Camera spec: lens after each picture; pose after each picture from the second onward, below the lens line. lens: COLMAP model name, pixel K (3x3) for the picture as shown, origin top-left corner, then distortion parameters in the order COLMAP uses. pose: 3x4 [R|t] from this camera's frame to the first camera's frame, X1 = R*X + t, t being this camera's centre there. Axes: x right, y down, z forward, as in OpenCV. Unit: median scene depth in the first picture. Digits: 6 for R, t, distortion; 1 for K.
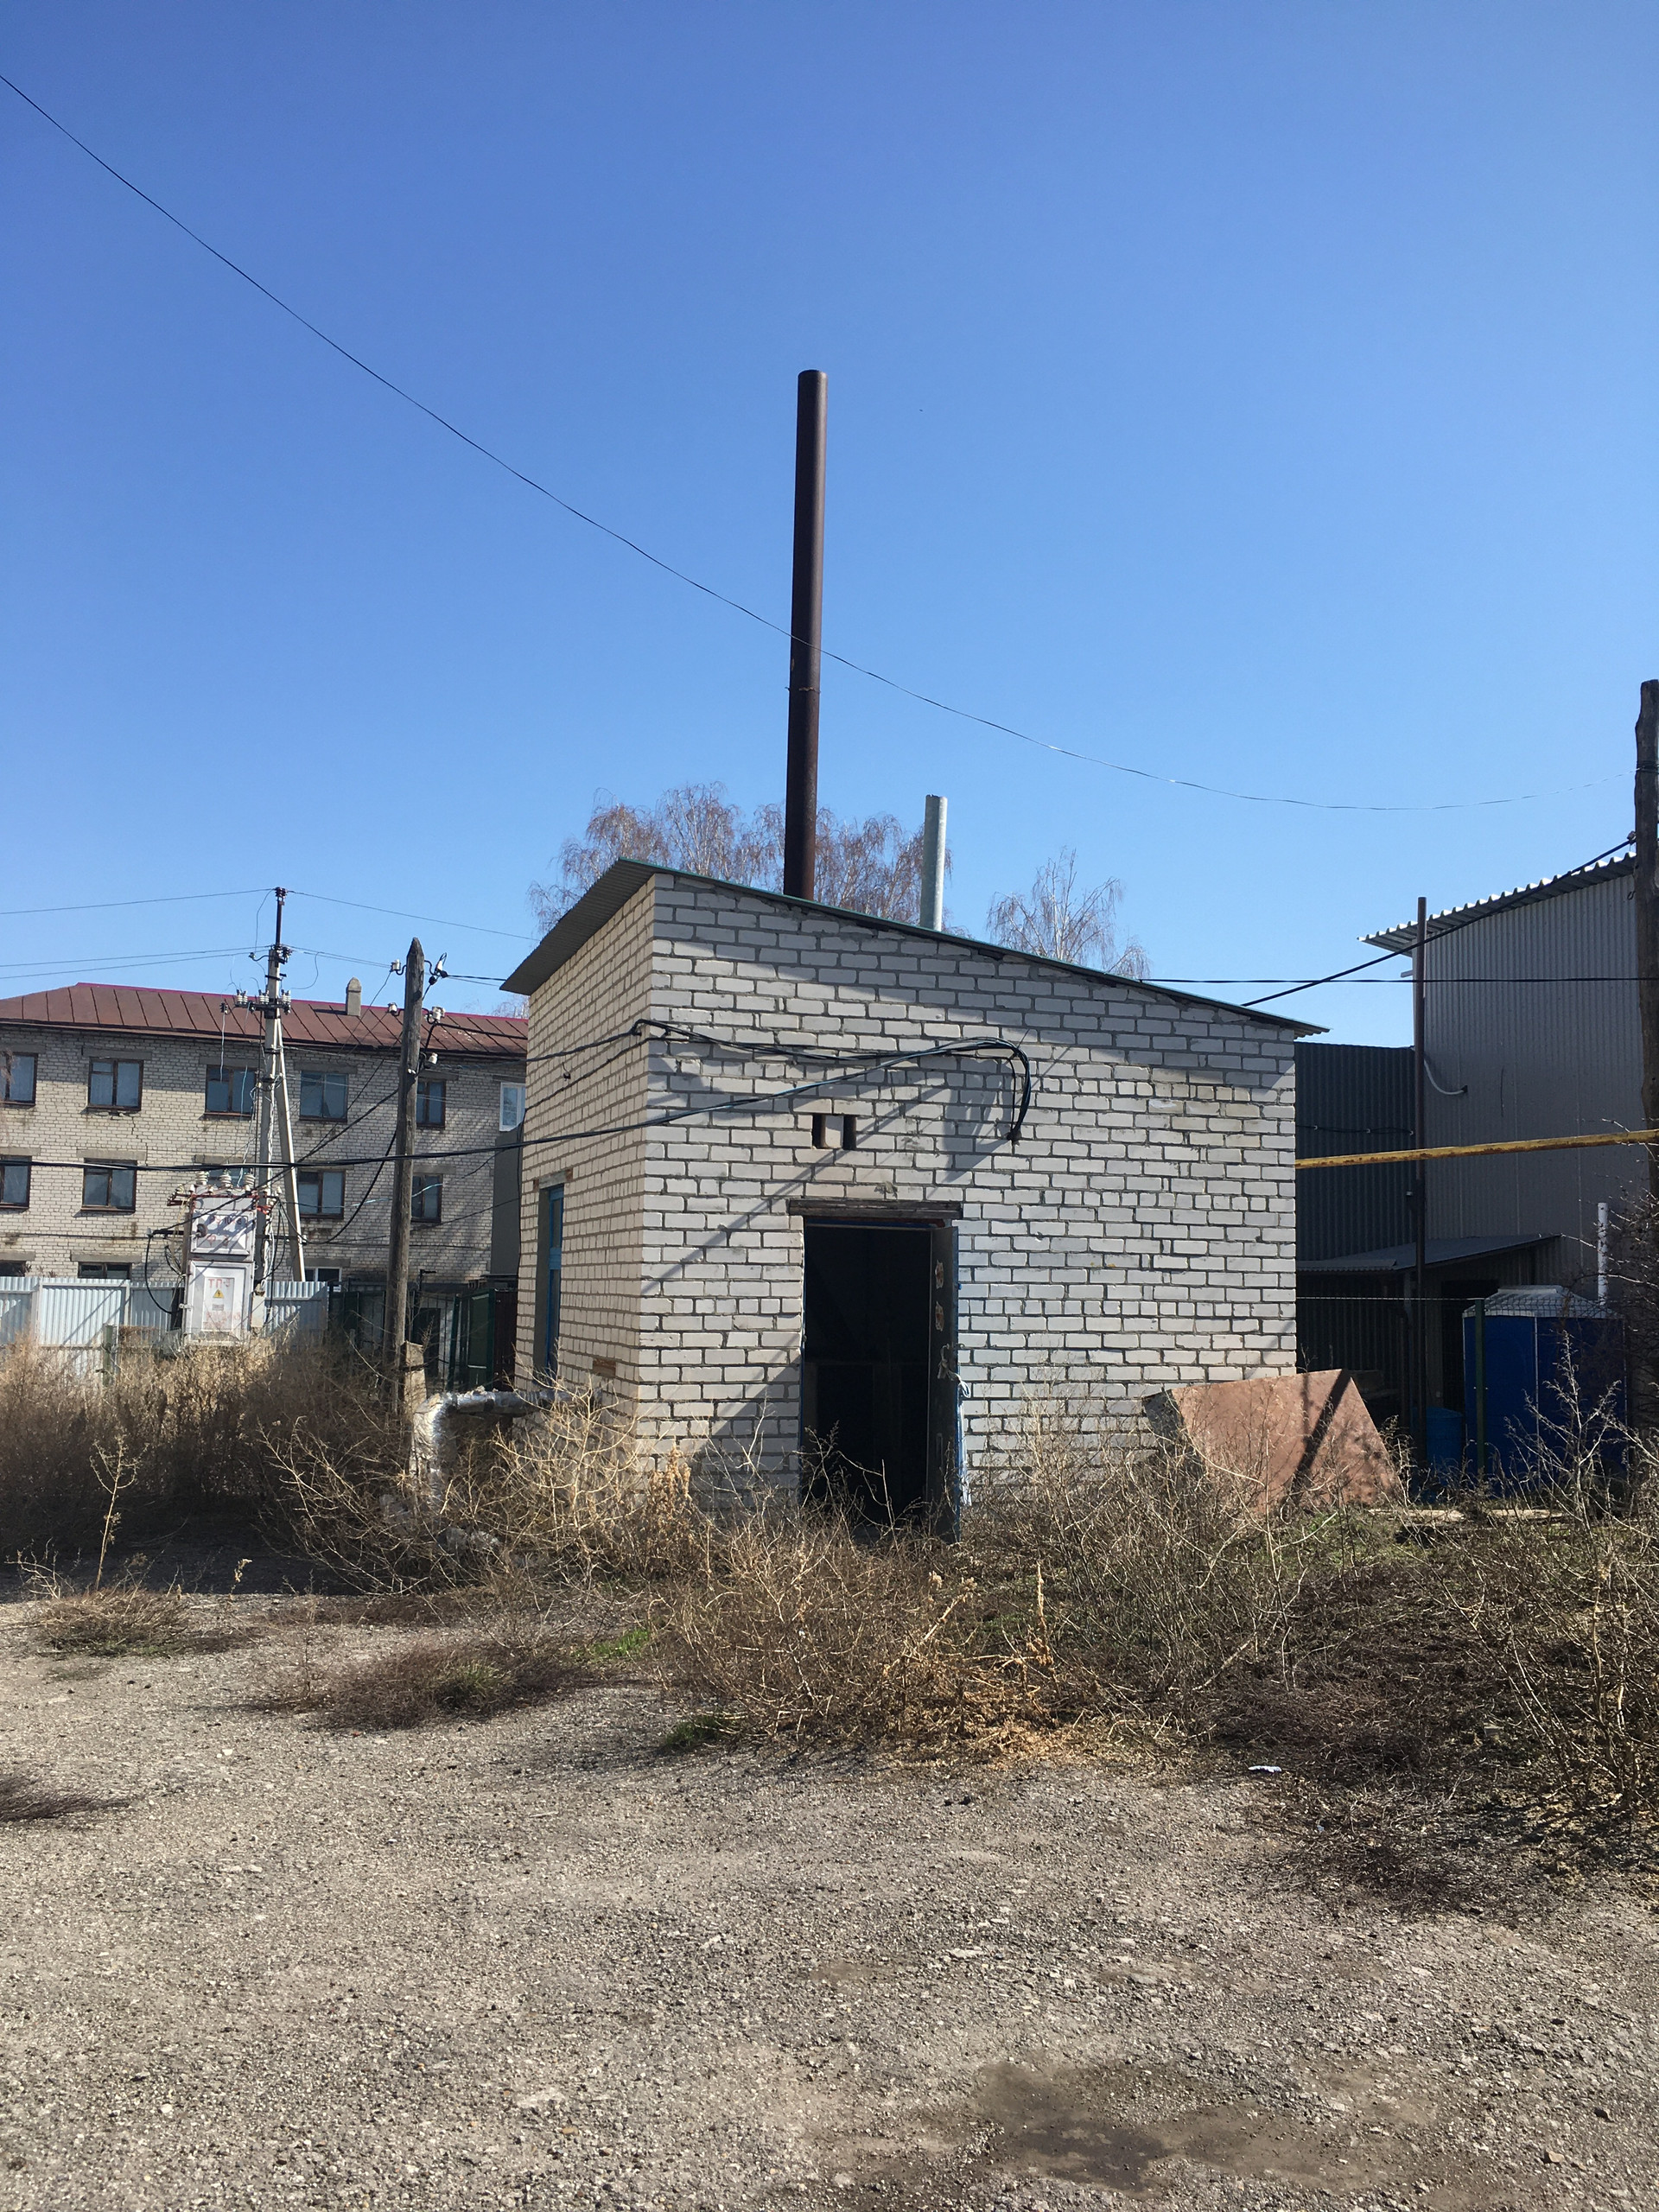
lens RADIAL K [[1876.5, 0, 838.6], [0, 1876.5, 1101.2], [0, 0, 1]] dist [0.069458, -0.094997]
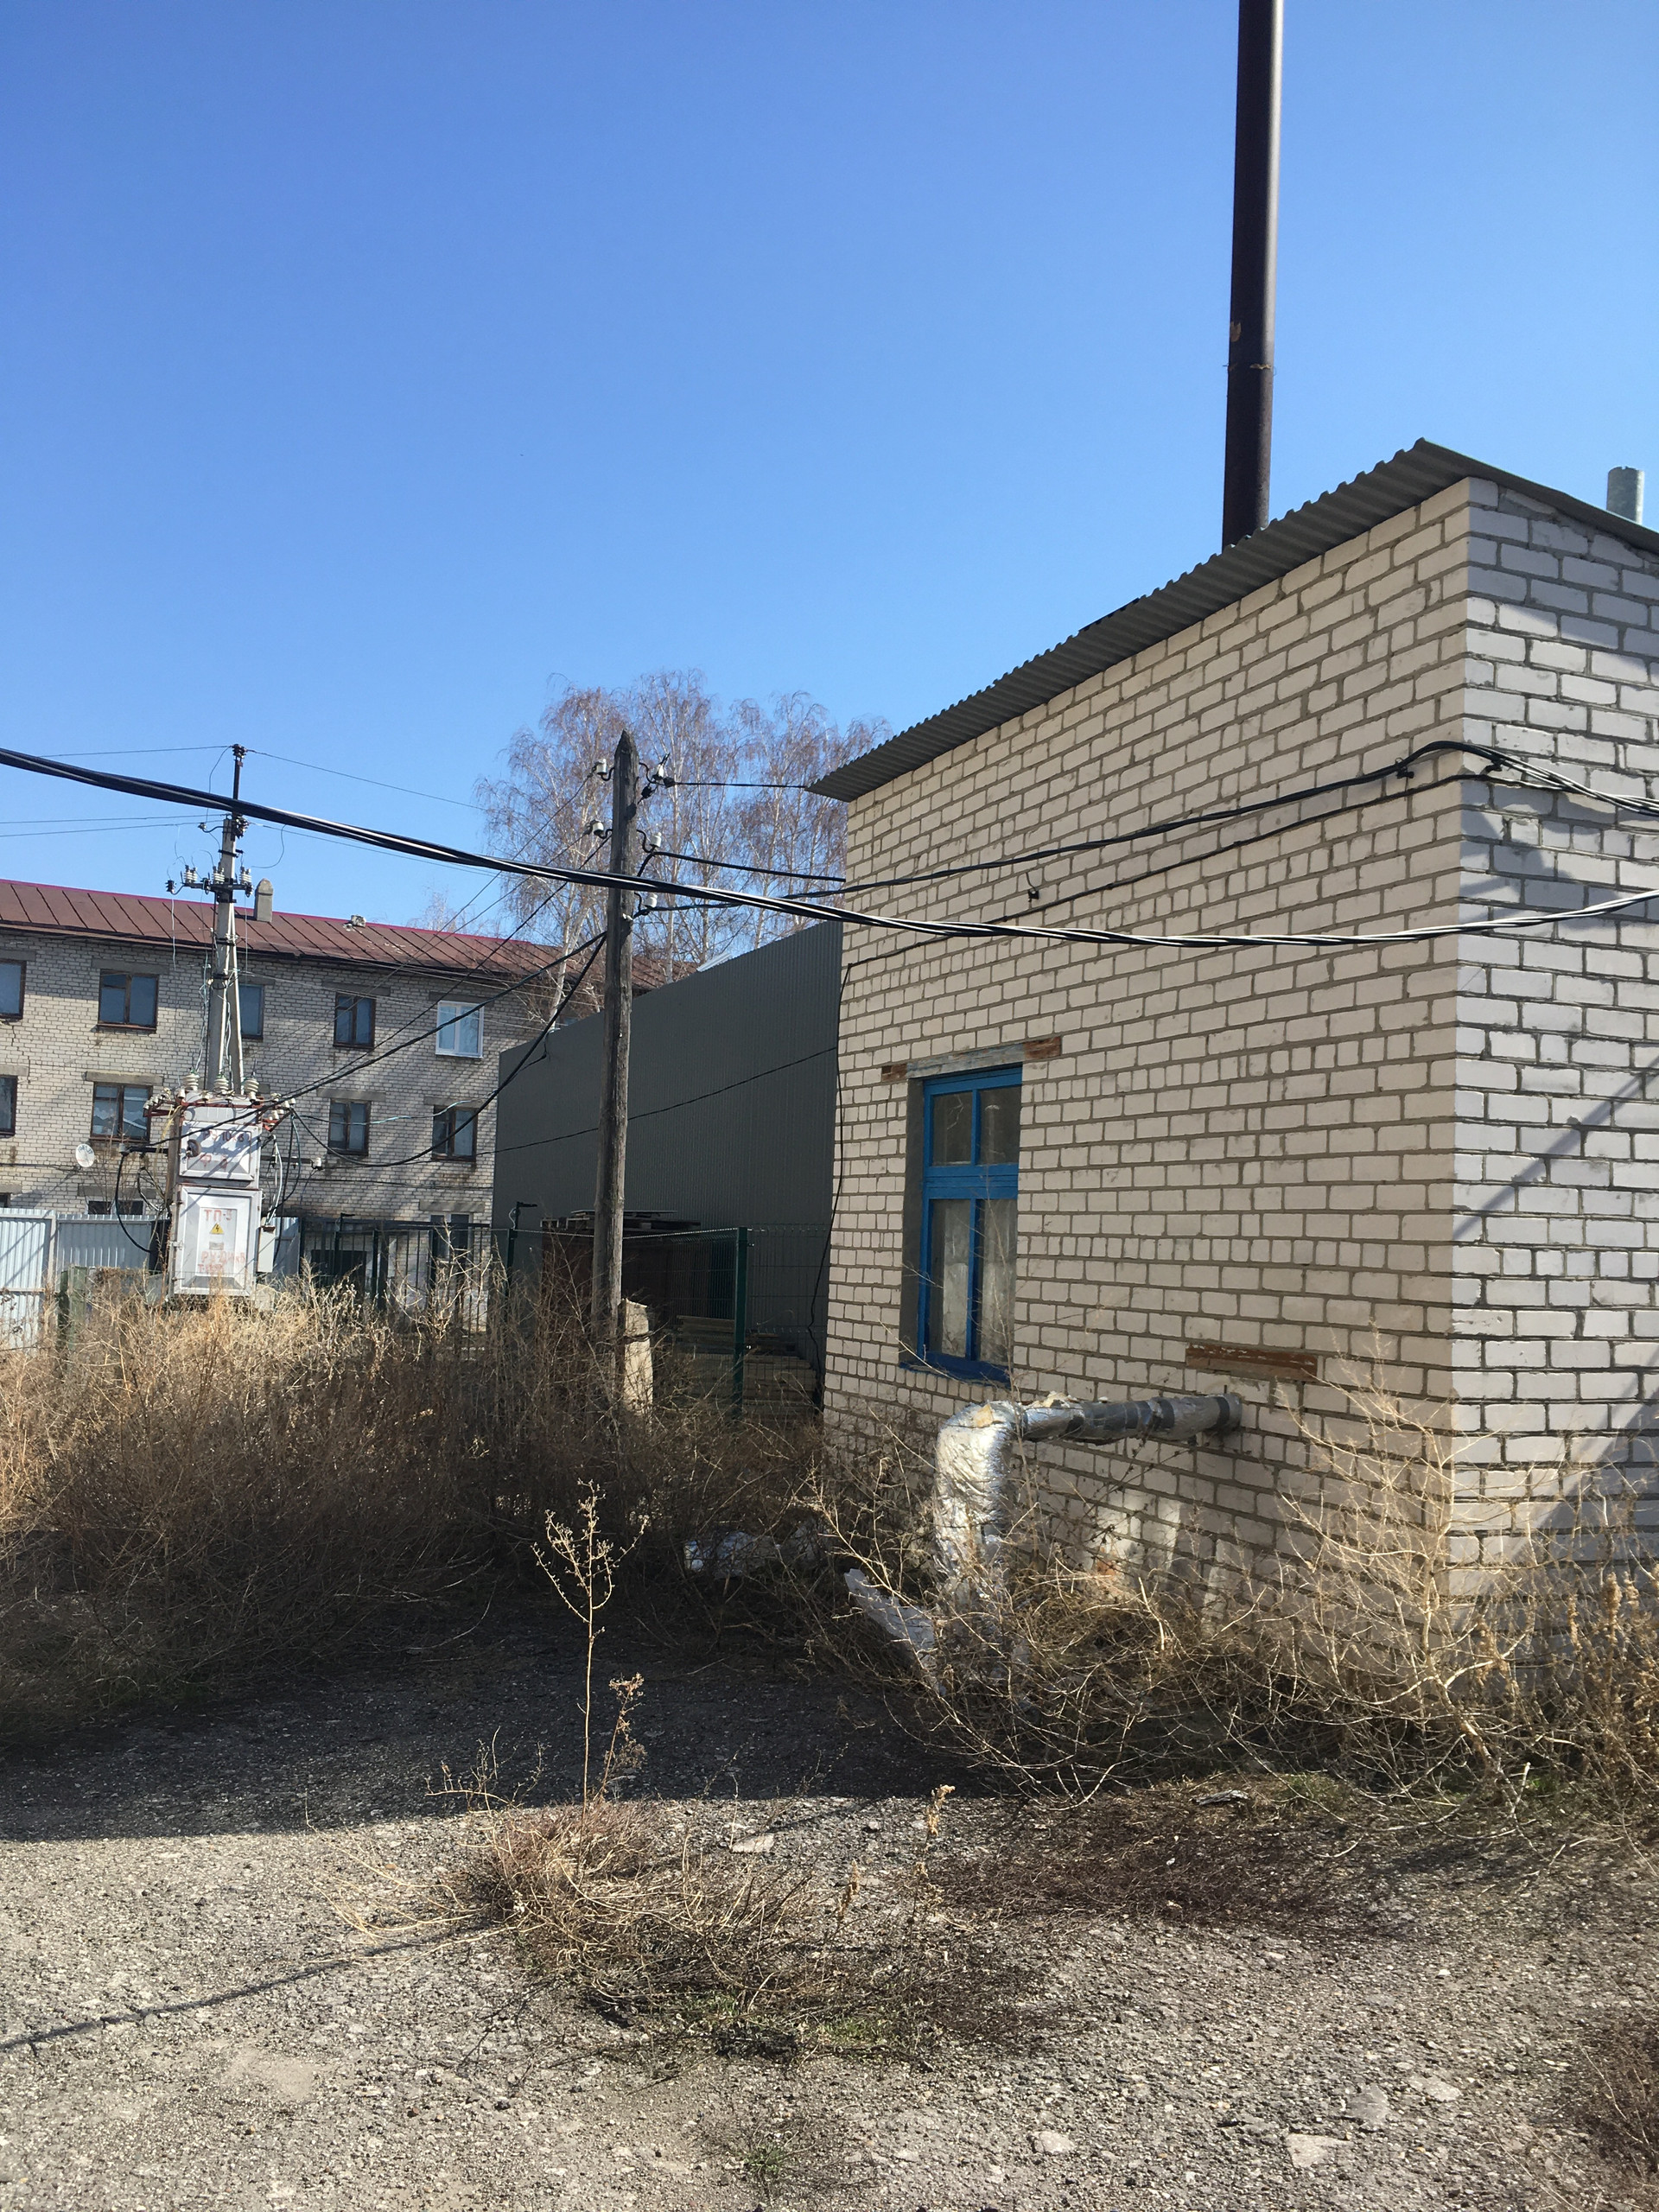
lens RADIAL K [[1876.5, 0, 839.7], [0, 1876.5, 1106.7], [0, 0, 1]] dist [0.069458, -0.094997]
pose [[0.995904, 0.024354, 0.087071, -0.324309], [-0.026842, 0.999261, 0.027510, 0.052537], [-0.086336, -0.029735, 0.995822, 0.456684]]
